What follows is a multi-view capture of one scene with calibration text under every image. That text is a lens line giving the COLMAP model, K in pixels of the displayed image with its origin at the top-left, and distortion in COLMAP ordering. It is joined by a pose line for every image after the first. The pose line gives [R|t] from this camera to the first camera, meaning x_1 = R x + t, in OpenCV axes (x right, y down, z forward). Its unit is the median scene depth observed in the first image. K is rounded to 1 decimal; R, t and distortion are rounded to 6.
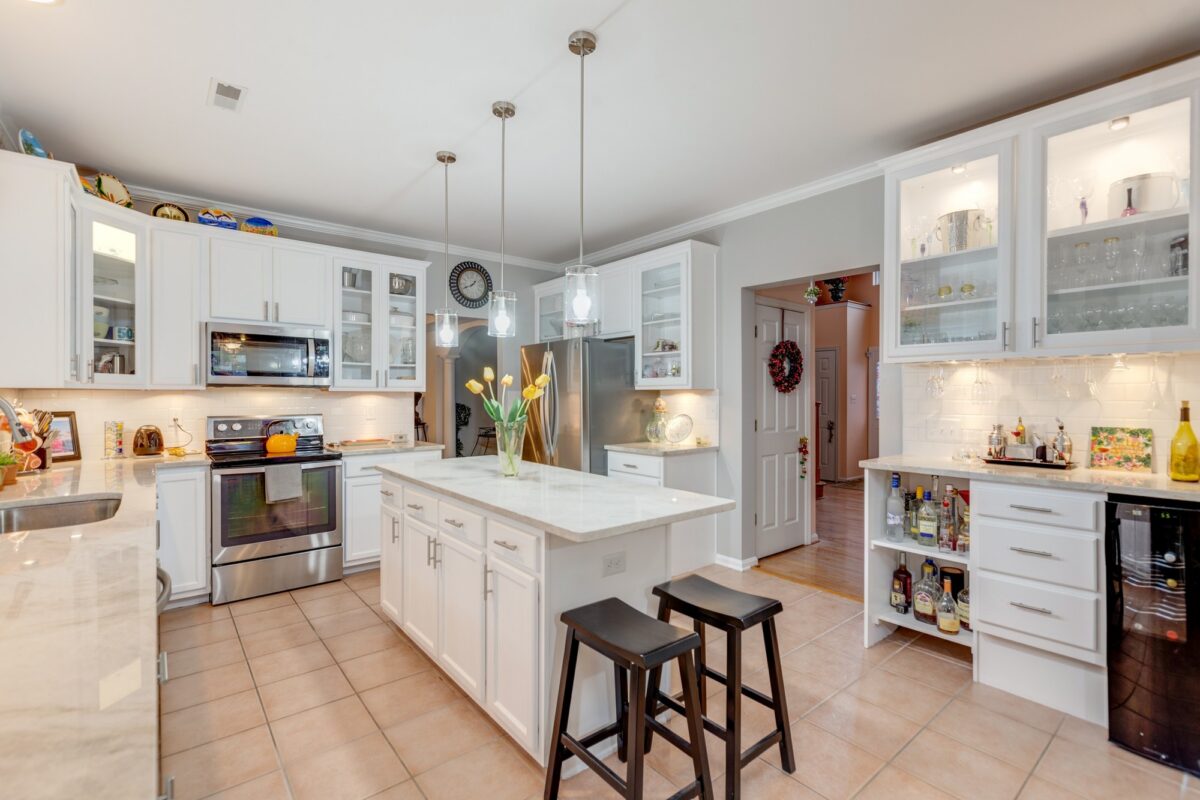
lens RADIAL K [[534.8, 0, 596.7], [0, 534.8, 397.0], [0, 0, 1]] dist [-0.000900, -0.000006]
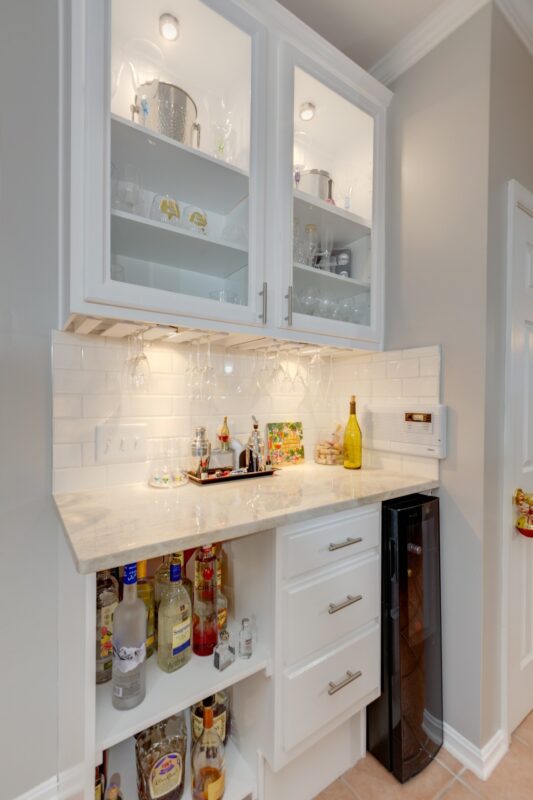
lens RADIAL K [[356.6, 0, 264.7], [0, 356.6, 403.1], [0, 0, 1]] dist [-0.000900, -0.000006]
pose [[0.076408, -0.009220, 0.997034, 0.297630], [-0.003444, 0.999949, 0.009510, 0.013649], [-0.997071, -0.004160, 0.076373, 0.974019]]
